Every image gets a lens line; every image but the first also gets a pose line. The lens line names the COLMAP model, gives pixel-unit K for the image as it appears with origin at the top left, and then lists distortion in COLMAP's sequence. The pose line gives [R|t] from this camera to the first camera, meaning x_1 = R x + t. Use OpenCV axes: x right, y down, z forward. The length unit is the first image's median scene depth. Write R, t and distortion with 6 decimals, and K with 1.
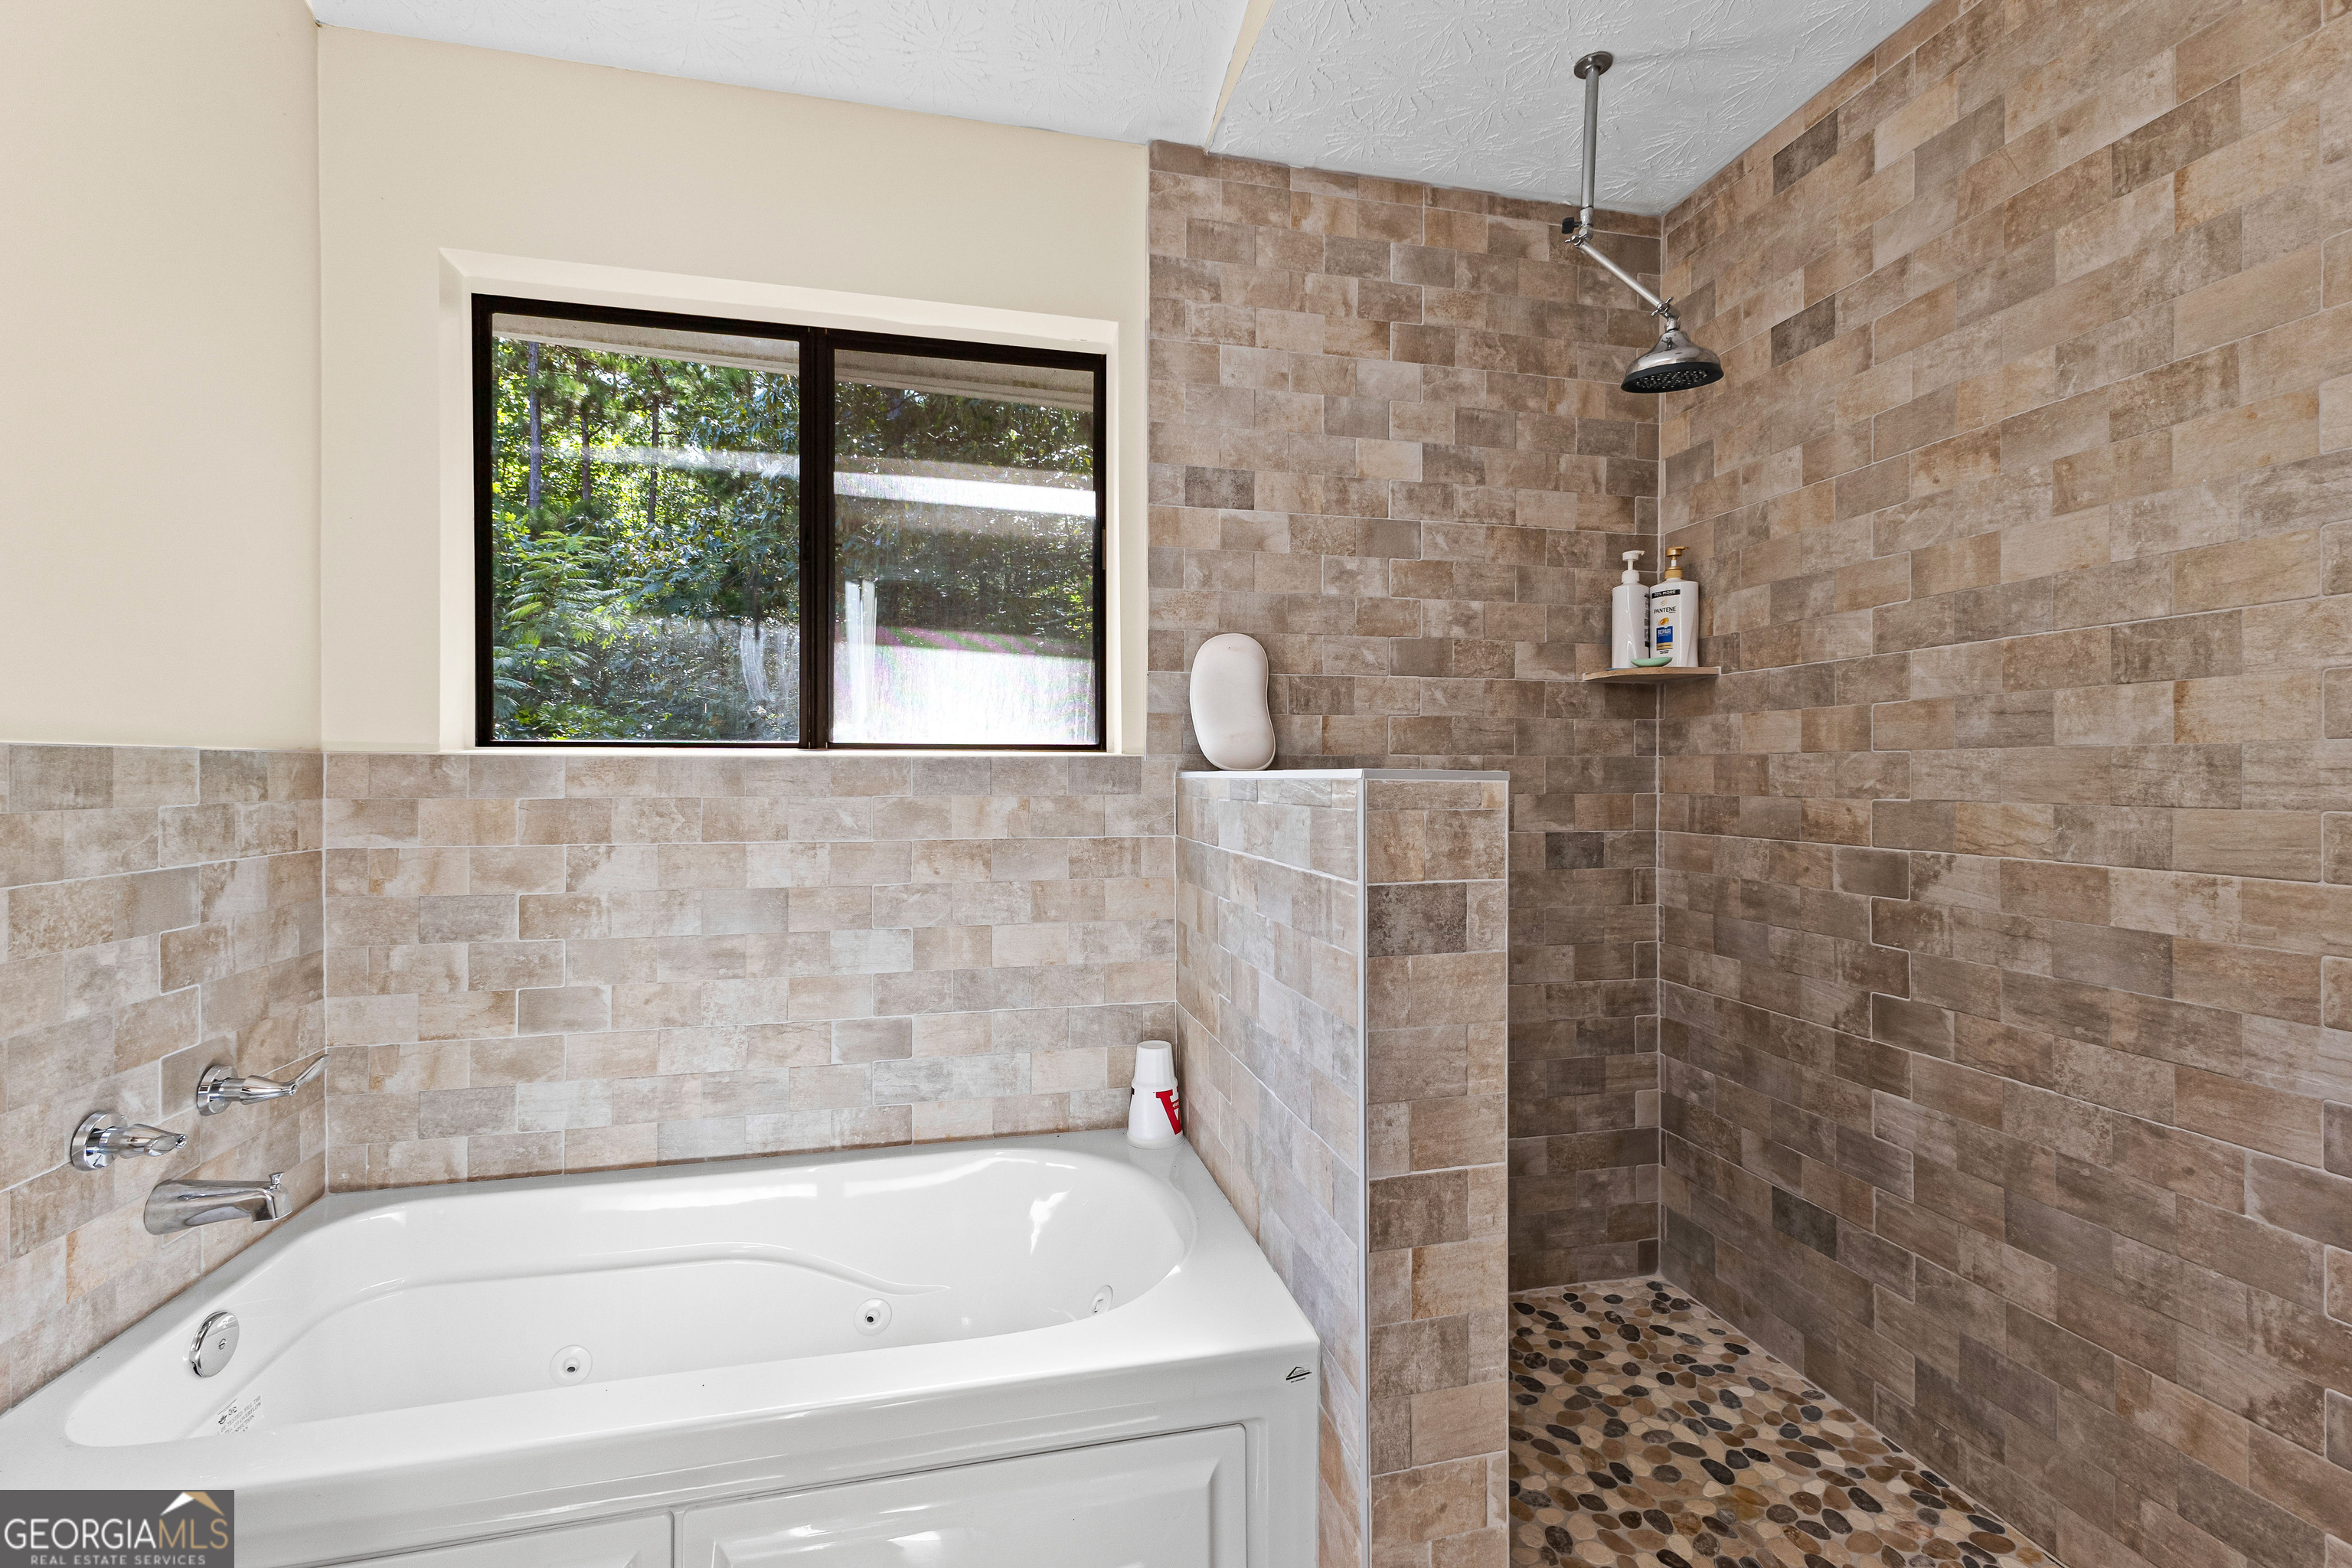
lens RADIAL K [[1013.7, 0, 1182.7], [0, 1013.7, 770.3], [0, 0, 1]] dist [0.006842, 0.004301]
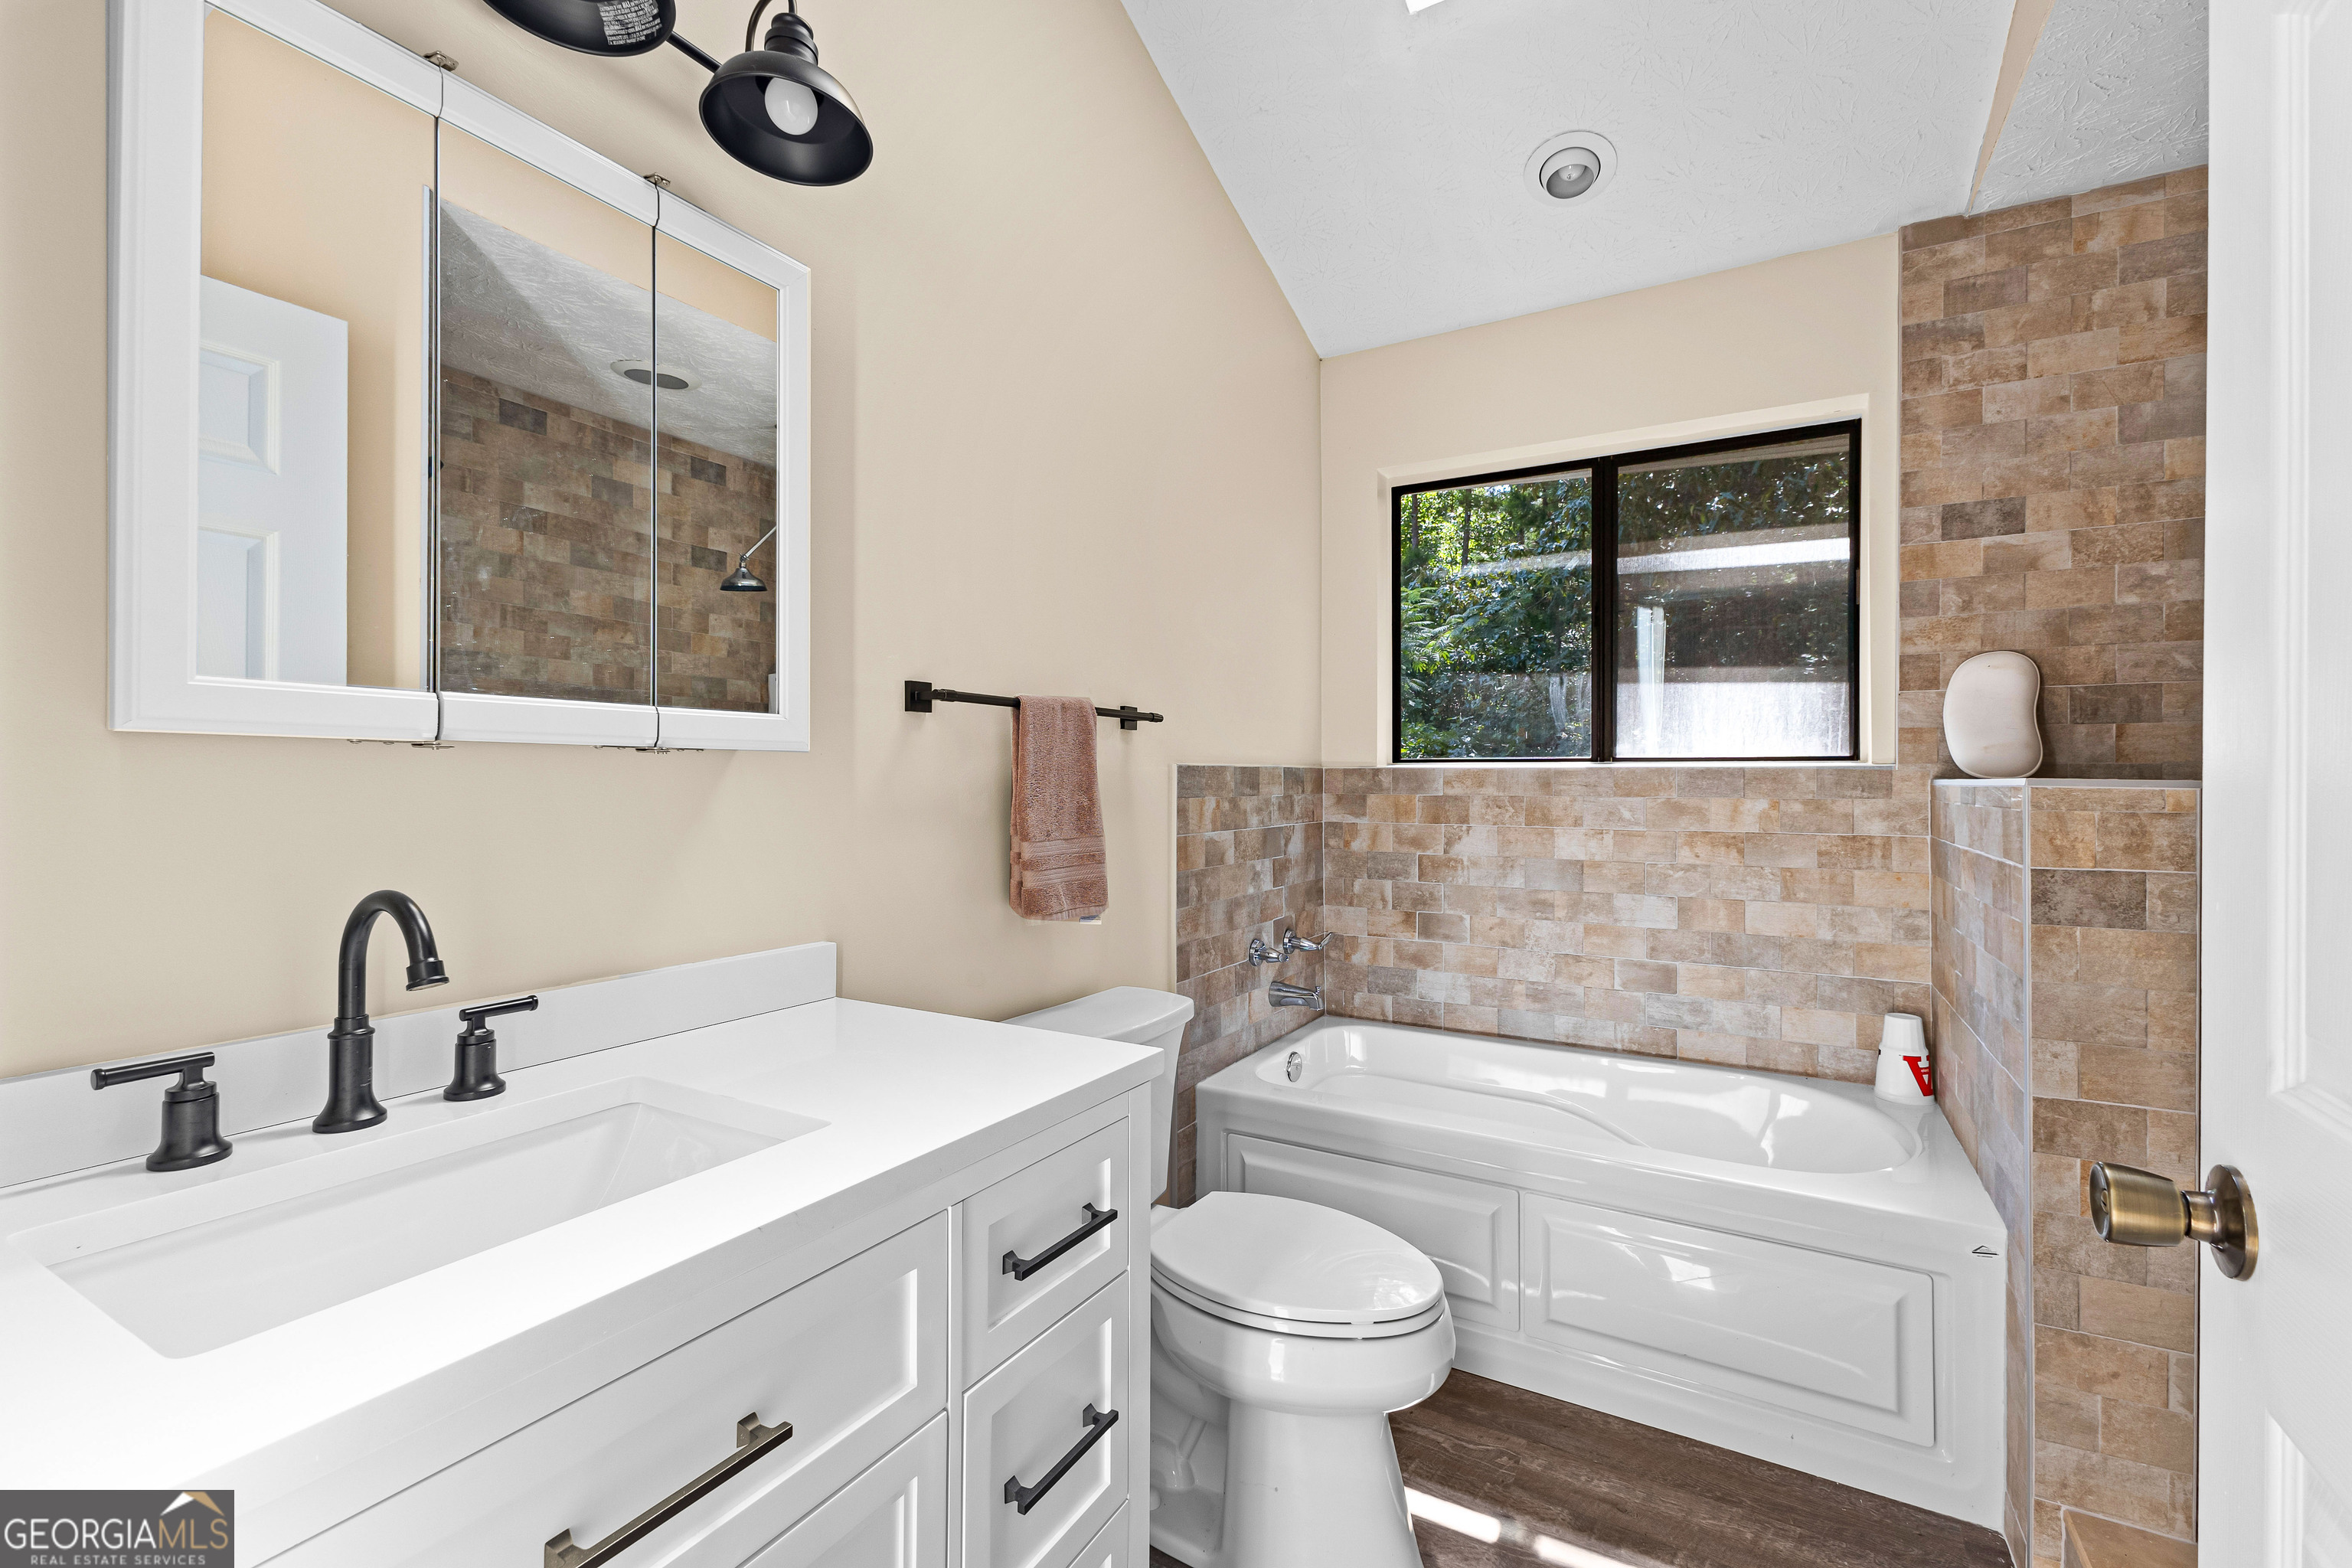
lens RADIAL K [[1009.1, 0, 1179.3], [0, 1009.1, 774.7], [0, 0, 1]] dist [0.015576, -0.006485]
pose [[0.728247, -0.001181, -0.685313, 0.164135], [0.000442, 0.999999, -0.001253, -0.002721], [0.685314, 0.000609, 0.728247, -0.404051]]
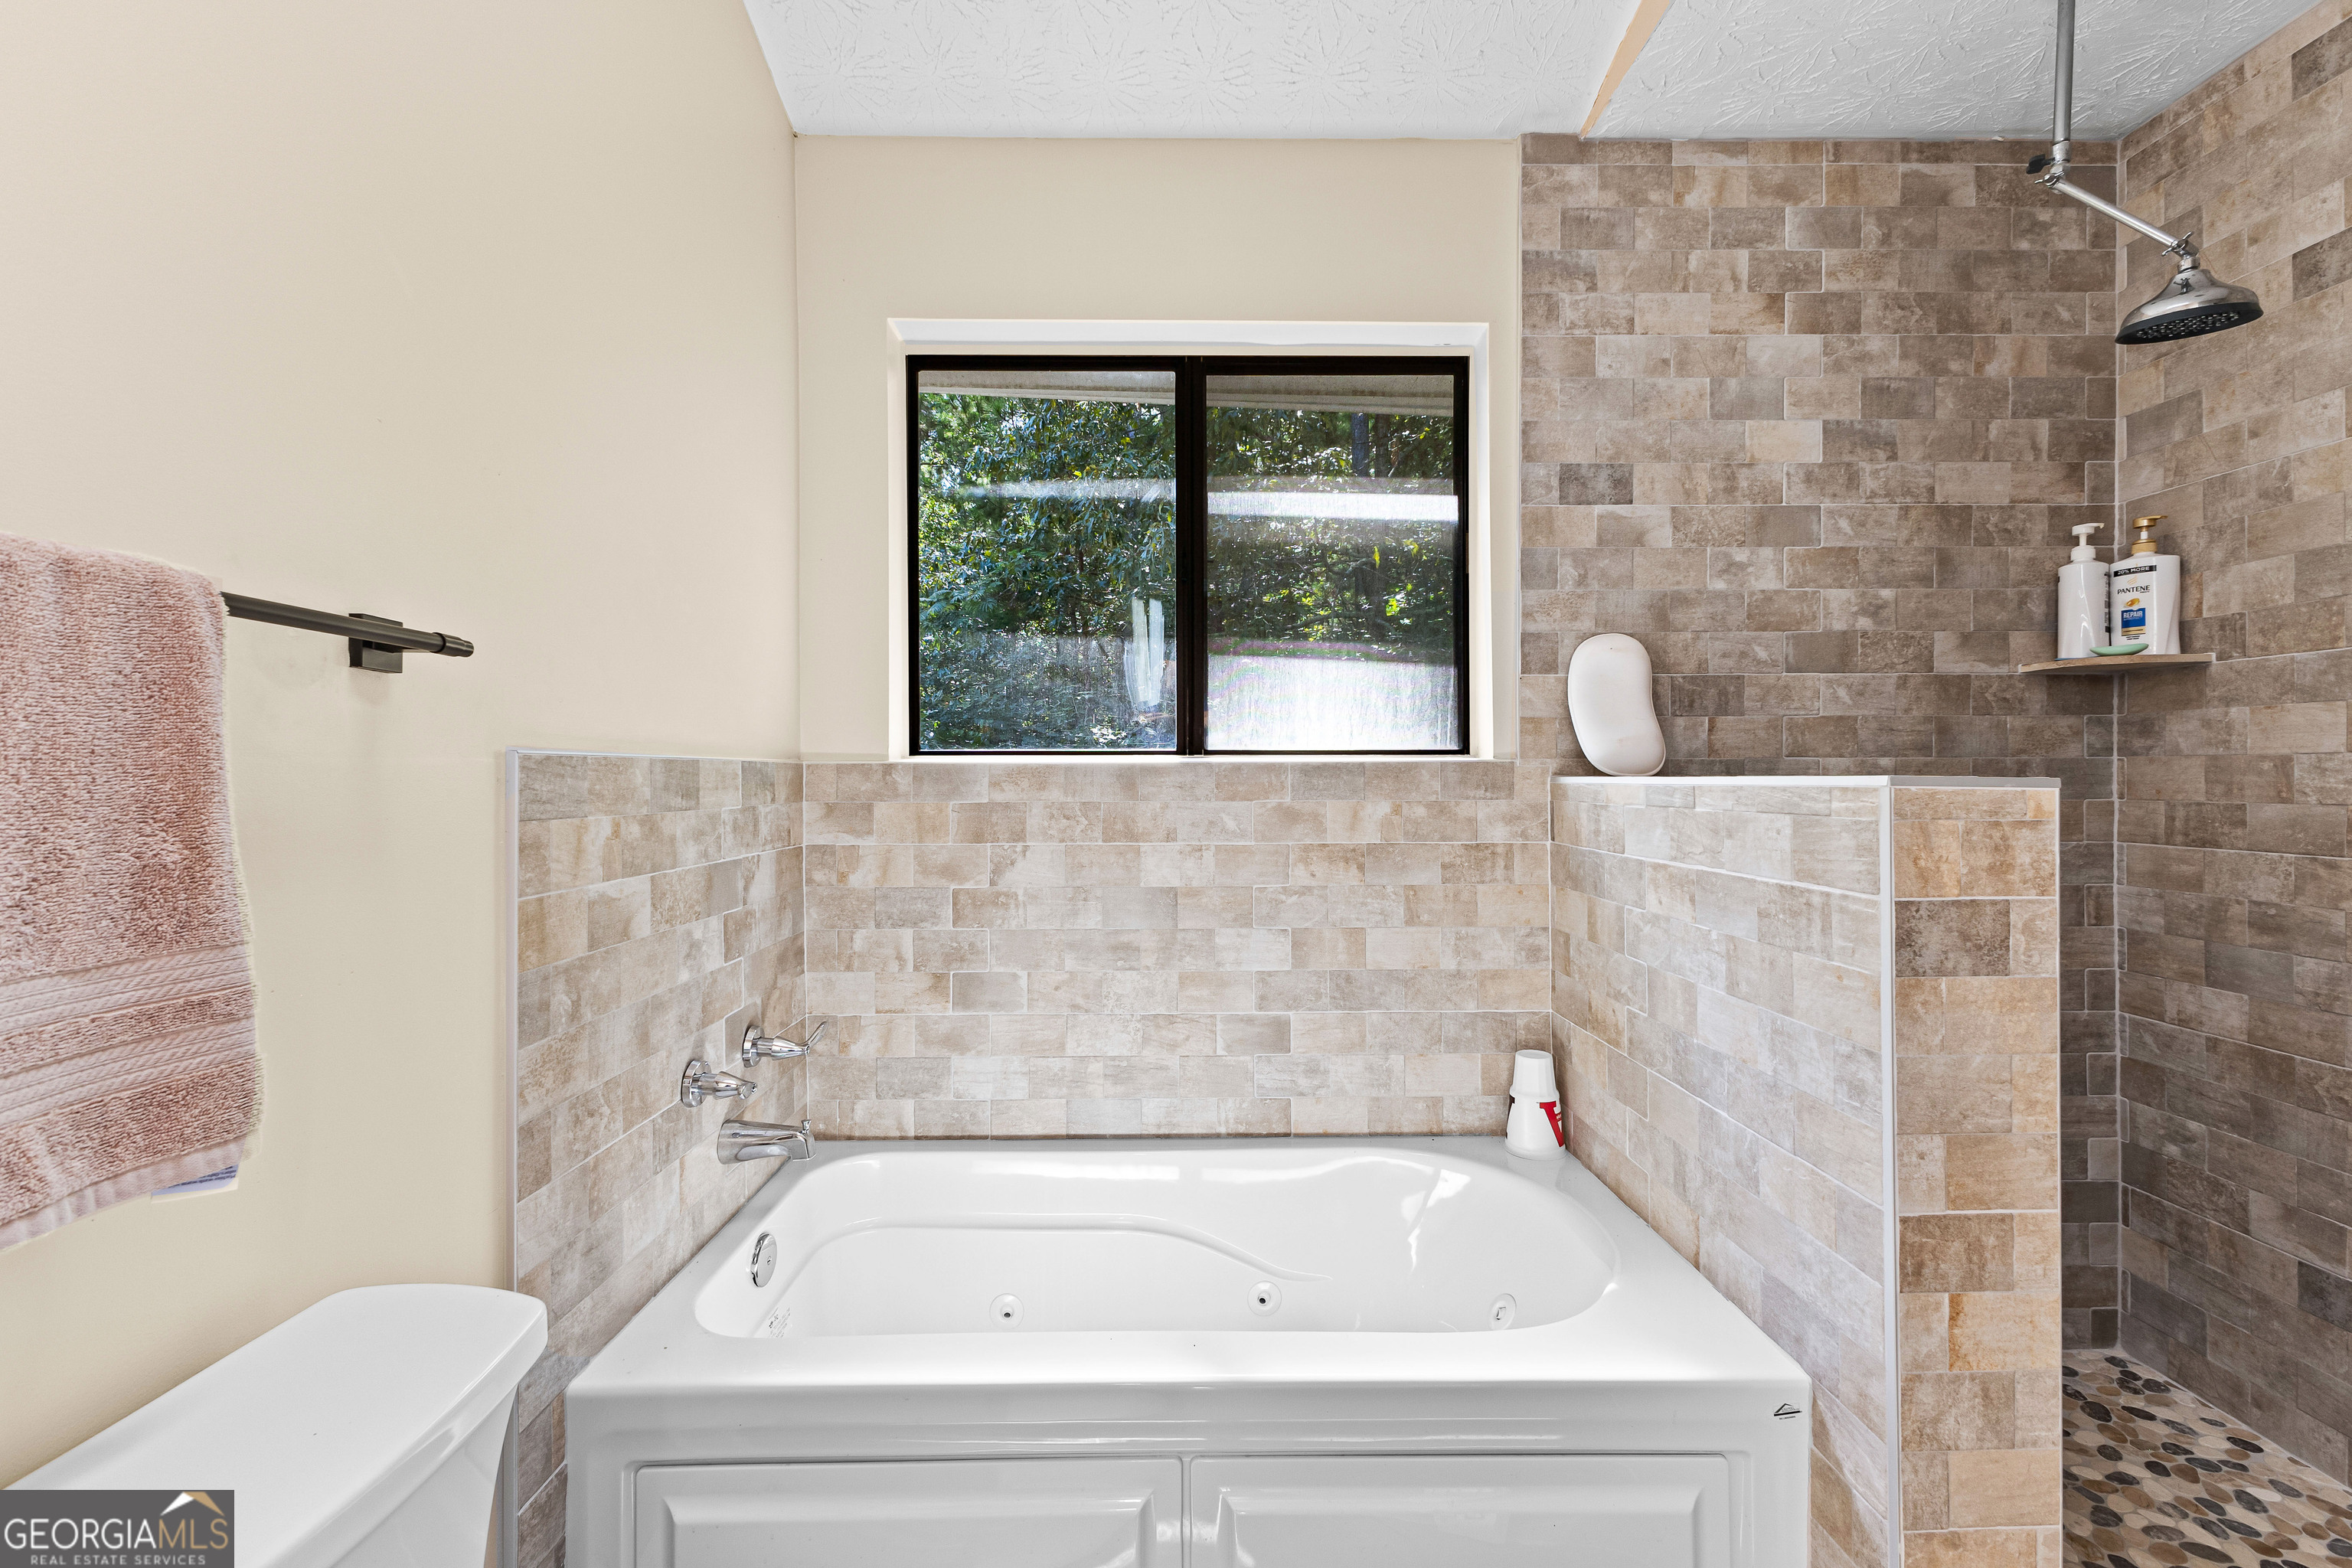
lens RADIAL K [[1009.1, 0, 1179.3], [0, 1009.1, 774.7], [0, 0, 1]] dist [0.015576, -0.006485]
pose [[0.976859, -0.002777, -0.213866, -0.153385], [0.003210, 0.999993, 0.001674, -0.003434], [0.213860, -0.002322, 0.976861, -0.032090]]
